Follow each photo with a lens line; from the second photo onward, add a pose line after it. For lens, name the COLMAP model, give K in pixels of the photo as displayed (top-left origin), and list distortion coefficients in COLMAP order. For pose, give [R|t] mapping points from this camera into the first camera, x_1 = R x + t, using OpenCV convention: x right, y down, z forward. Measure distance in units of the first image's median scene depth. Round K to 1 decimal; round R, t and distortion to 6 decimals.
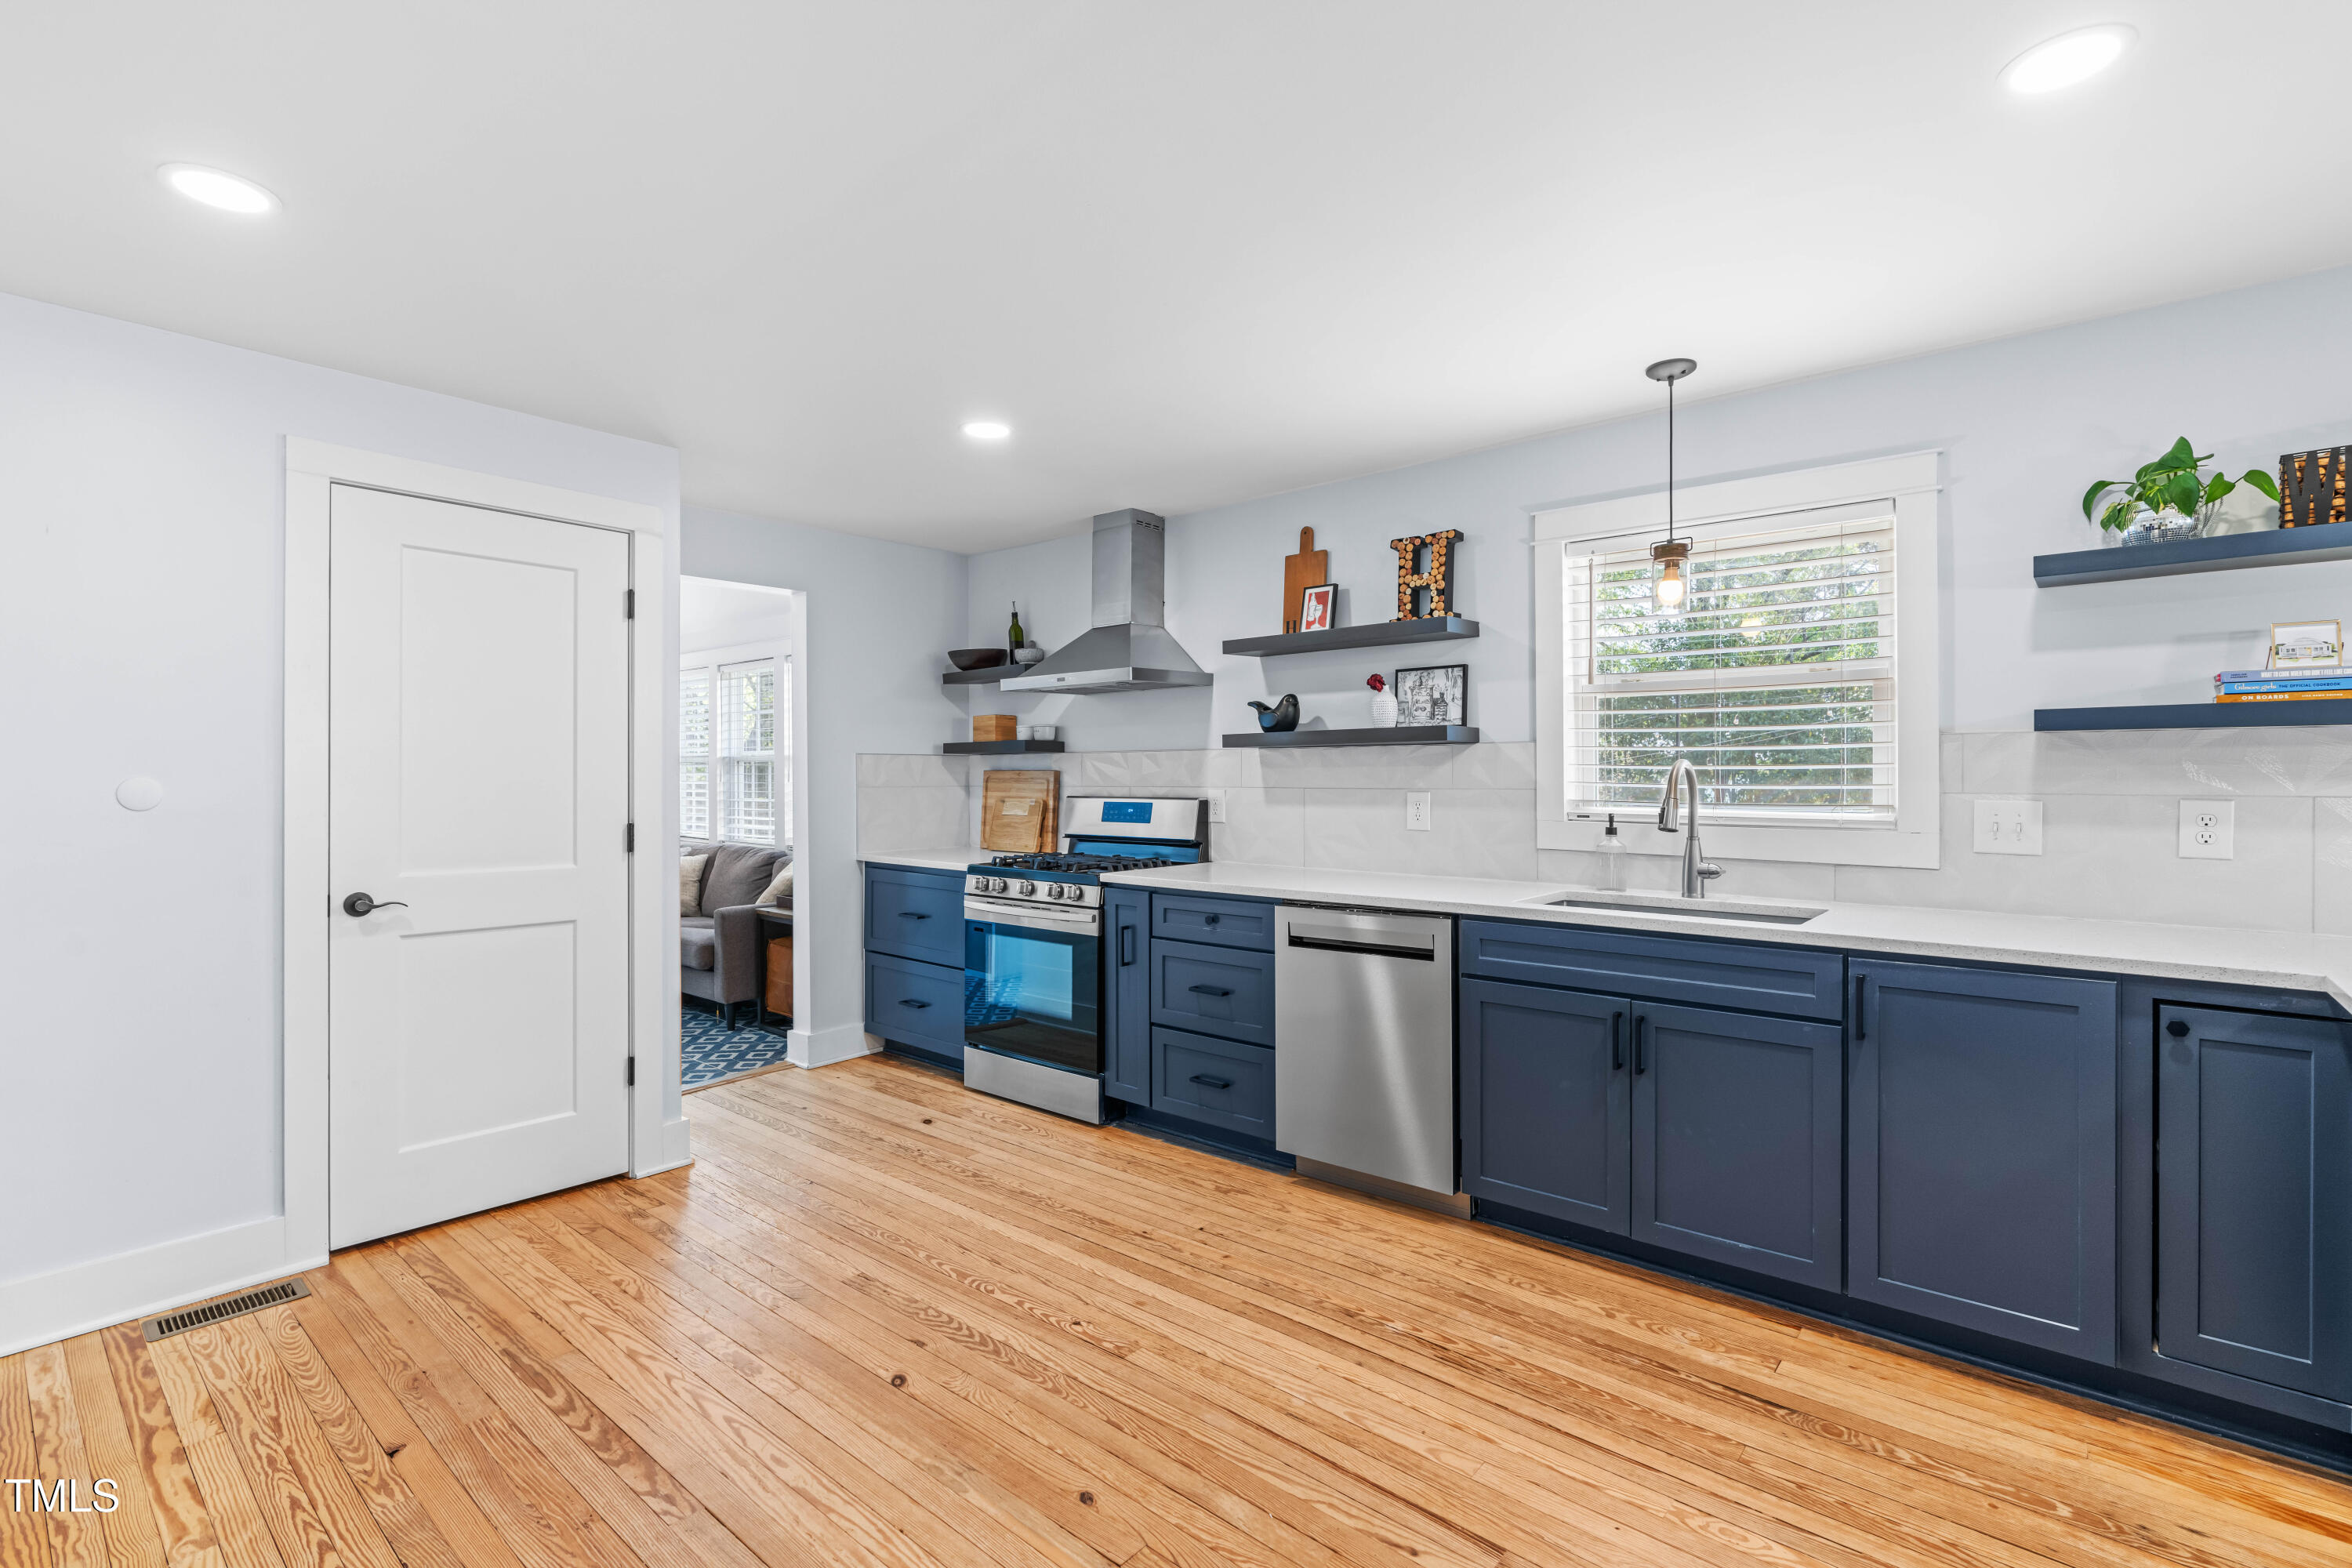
lens RADIAL K [[1066.4, 0, 1178.7], [0, 1066.4, 763.3], [0, 0, 1]] dist [-0.012620, 0.005842]
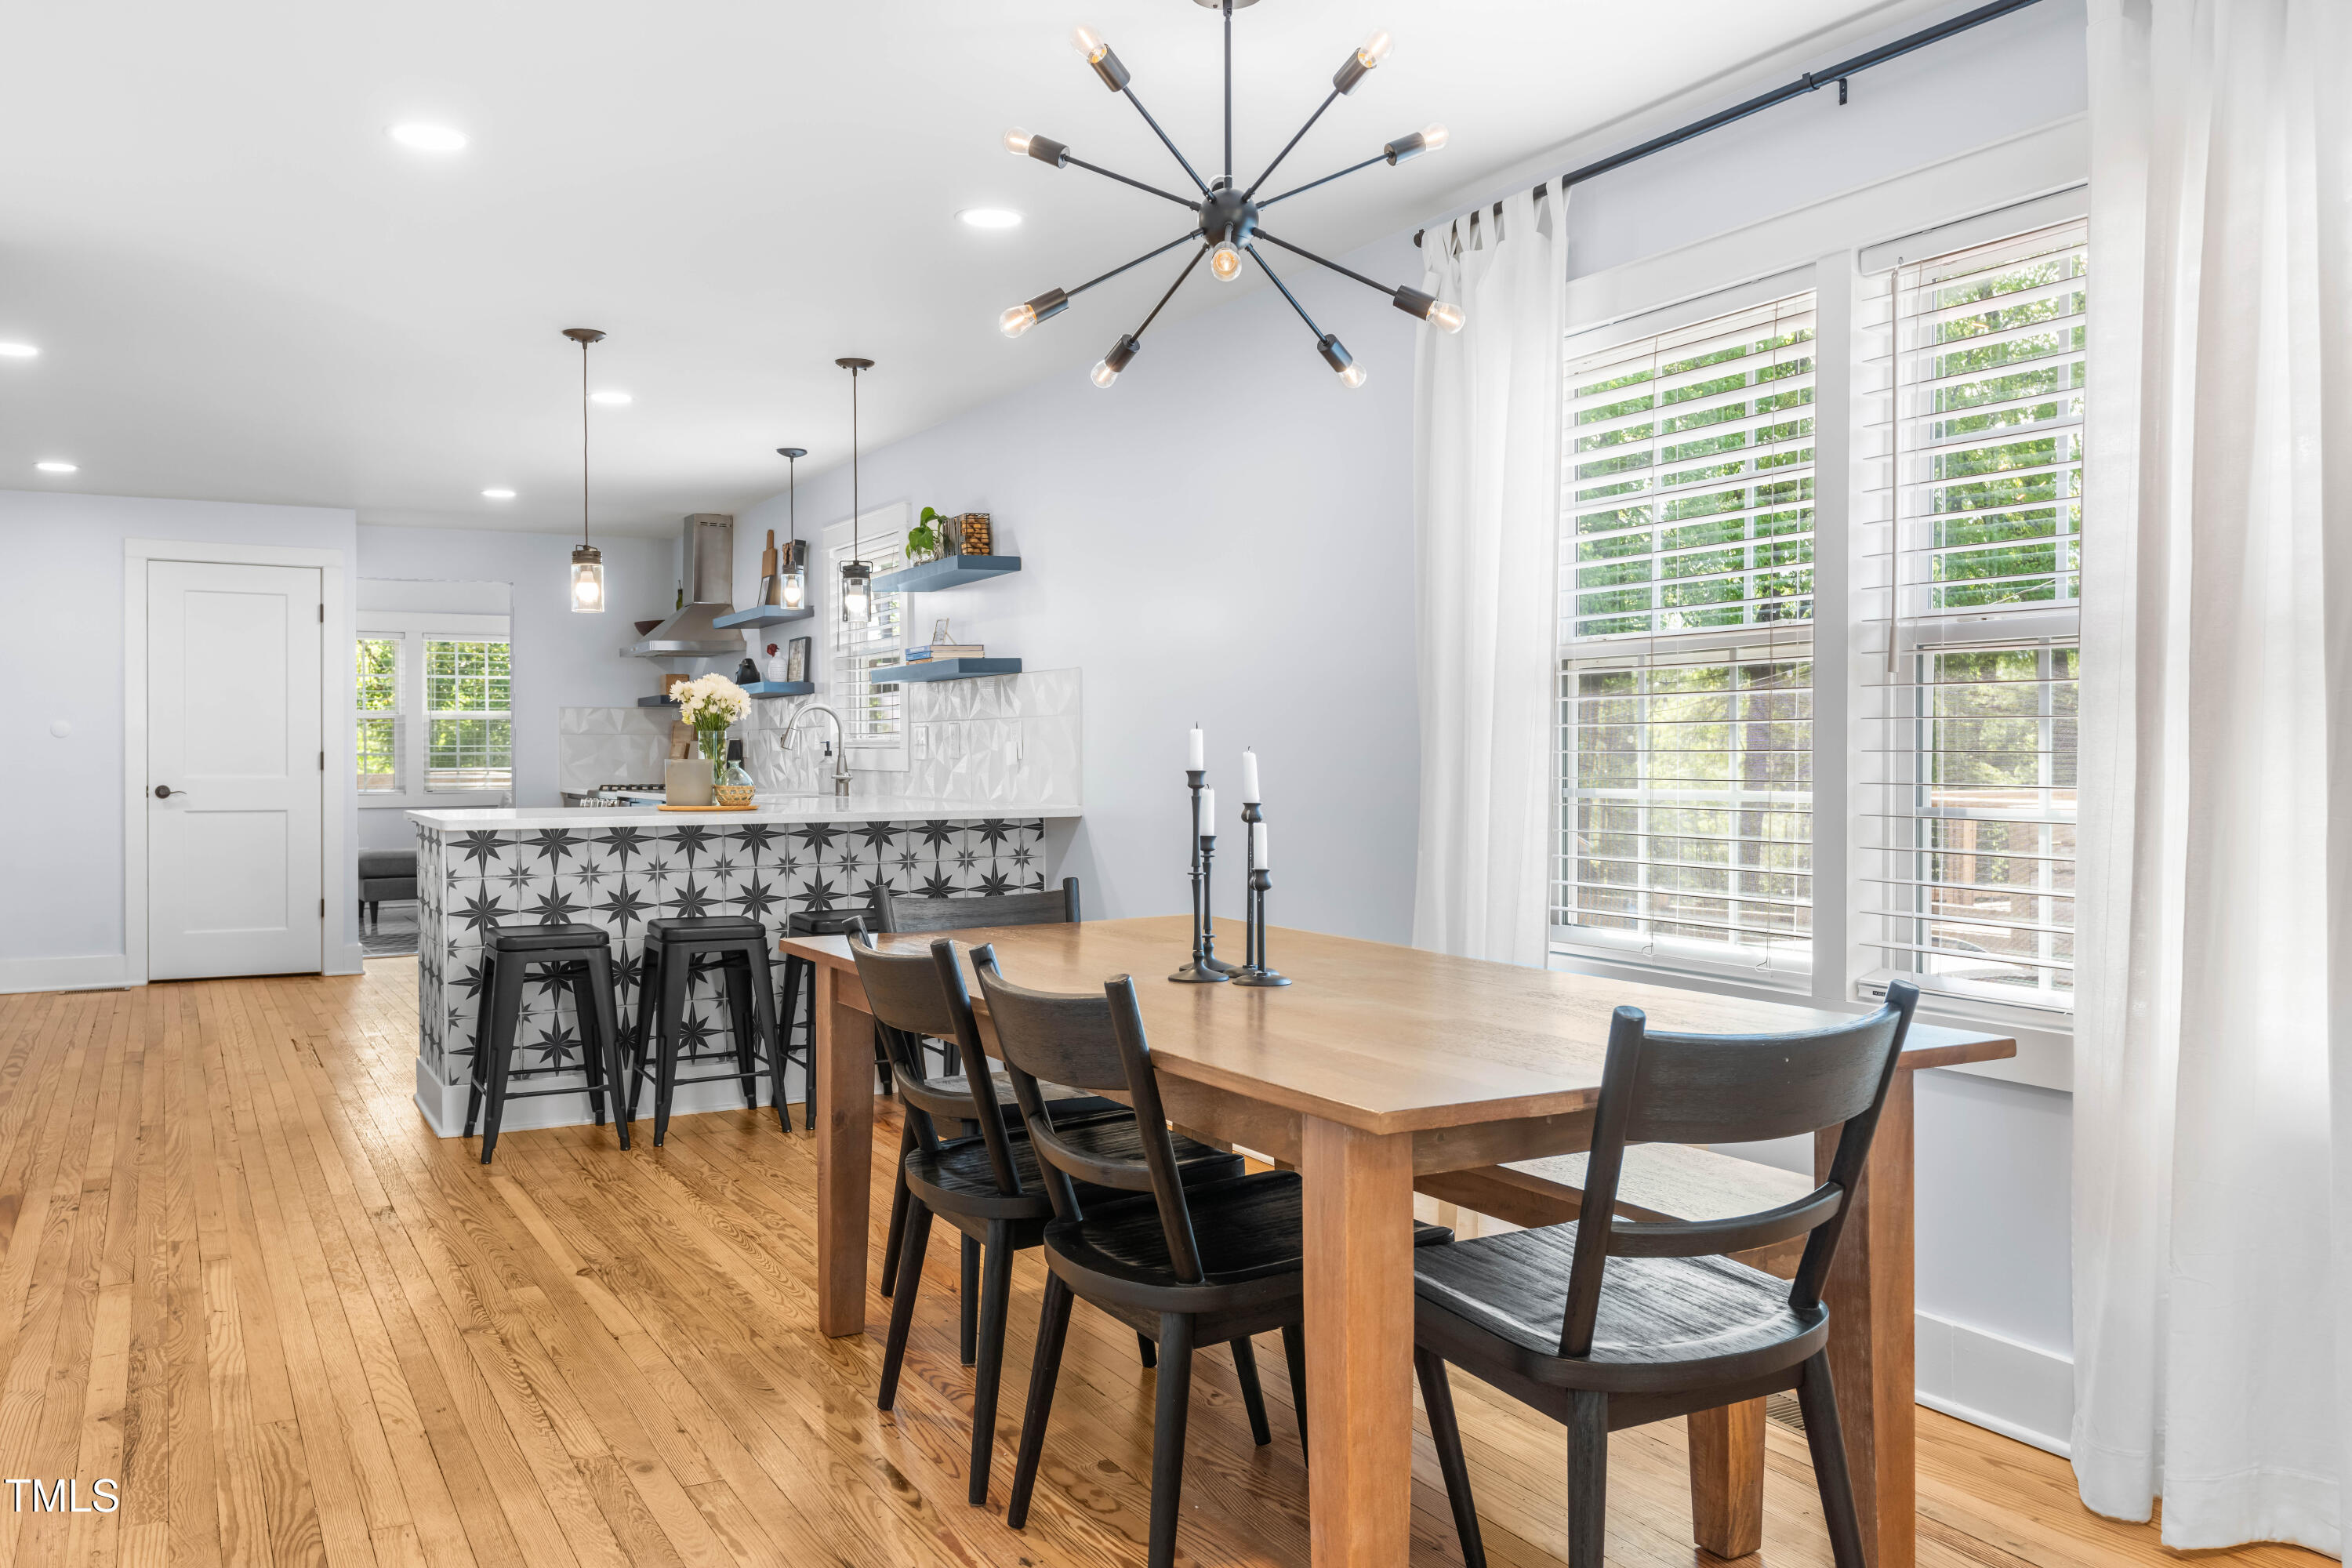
lens RADIAL K [[1875.0, 0, 1167.3], [0, 1875.0, 742.6], [0, 0, 1]] dist [0.015134, 0.004088]
pose [[0.931765, -0.003938, -0.363040, 1.776263], [0.006174, 0.999968, 0.004999, 0.039200], [0.363009, -0.006899, 0.931760, -1.223450]]
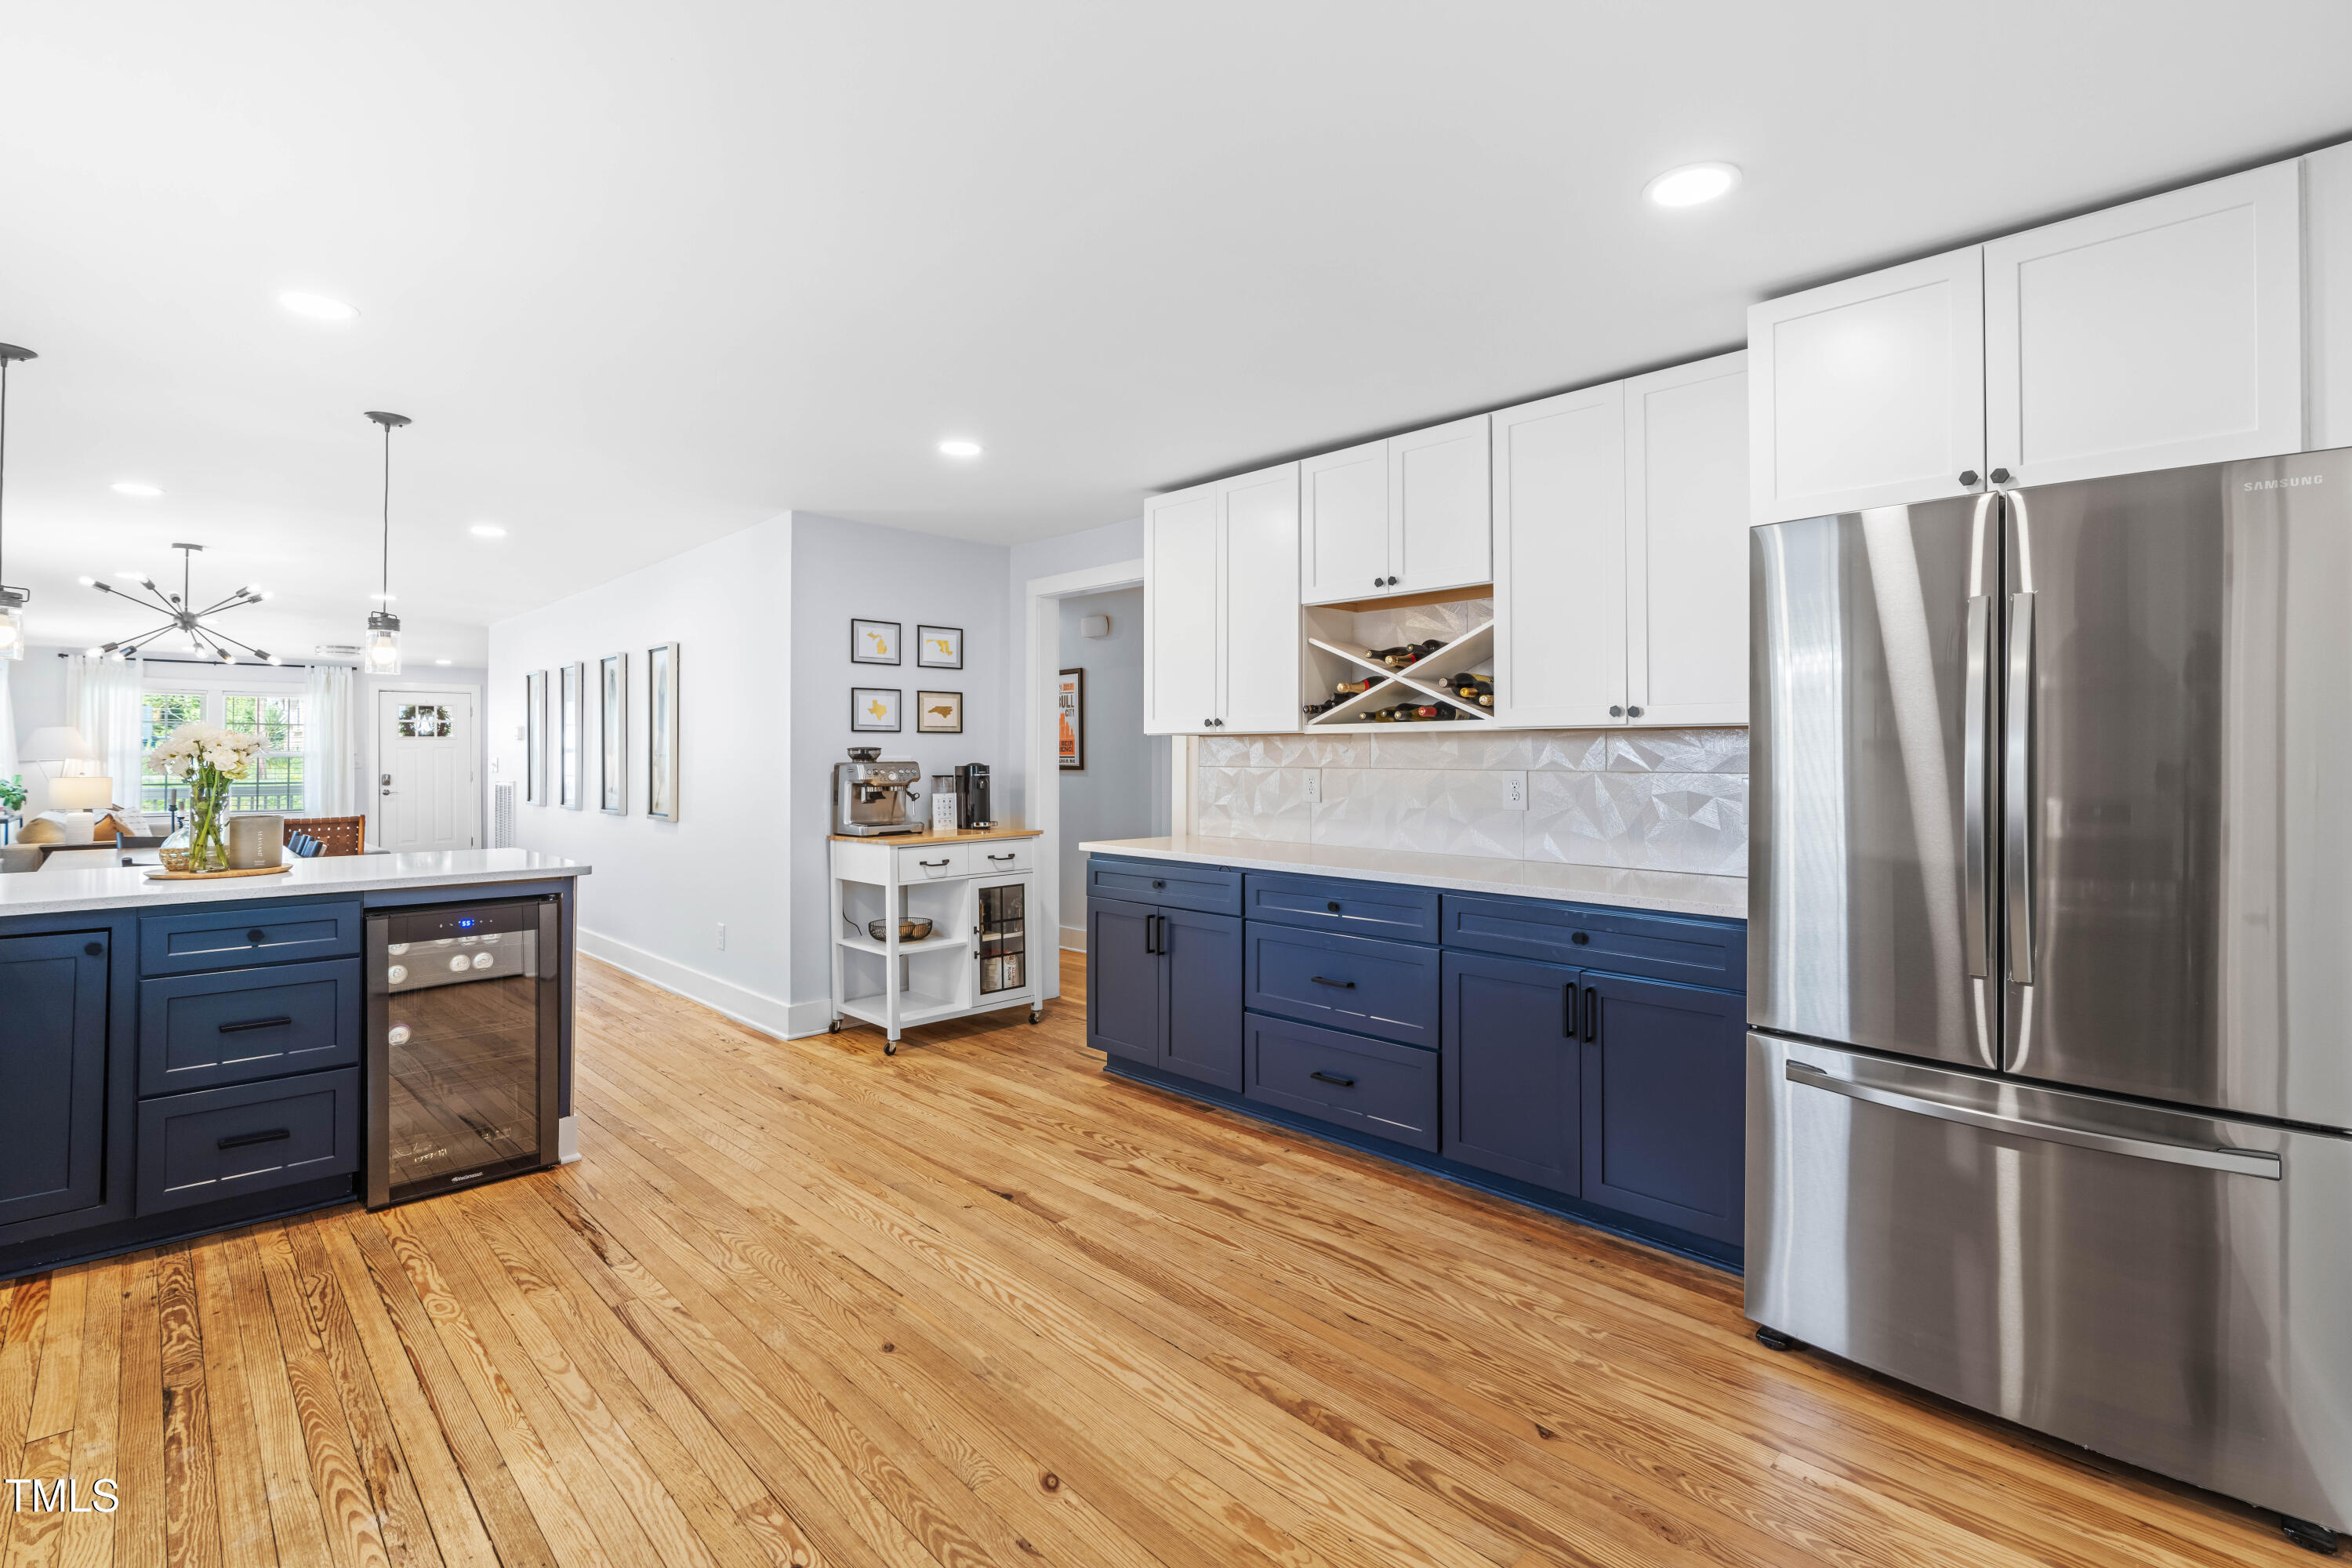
lens RADIAL K [[1066.8, 0, 1178.1], [0, 1066.8, 756.8], [0, 0, 1]] dist [-0.001854, 0.000181]
pose [[-0.996317, 0.001651, 0.085727, -0.301745], [0.000594, 0.999924, -0.012348, 0.018004], [-0.085740, -0.012251, -0.996242, 1.267499]]
